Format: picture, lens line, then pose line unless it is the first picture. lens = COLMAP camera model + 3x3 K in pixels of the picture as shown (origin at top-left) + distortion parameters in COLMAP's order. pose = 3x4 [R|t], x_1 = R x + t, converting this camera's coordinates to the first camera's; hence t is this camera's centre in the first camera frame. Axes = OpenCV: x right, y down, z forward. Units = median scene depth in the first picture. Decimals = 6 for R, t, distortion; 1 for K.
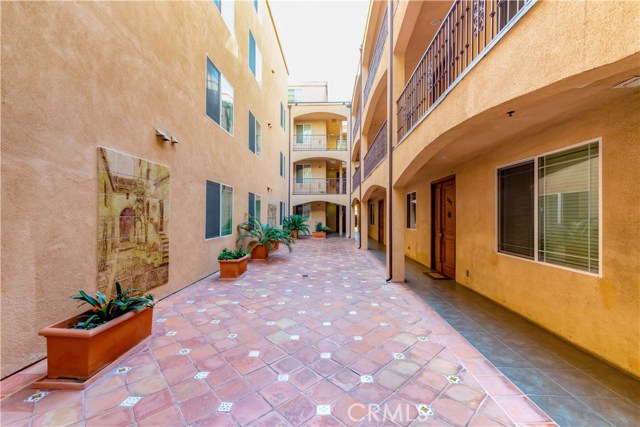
lens RADIAL K [[257.3, 0, 320.0], [0, 257.3, 213.5], [0, 0, 1]] dist [0.000310, 0.003024]
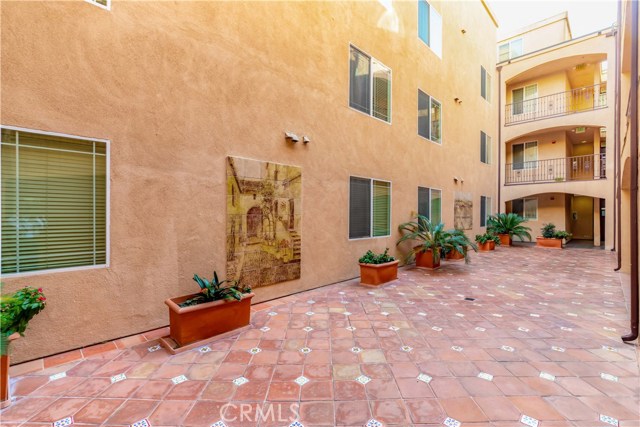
lens RADIAL K [[282.8, 0, 320.0], [0, 282.8, 213.5], [0, 0, 1]] dist [-0.000881, -0.000342]
pose [[0.743573, -0.003626, -0.668645, 0.203767], [0.006619, 0.999976, 0.001938, 0.003924], [0.668622, -0.005867, 0.743579, 0.188910]]
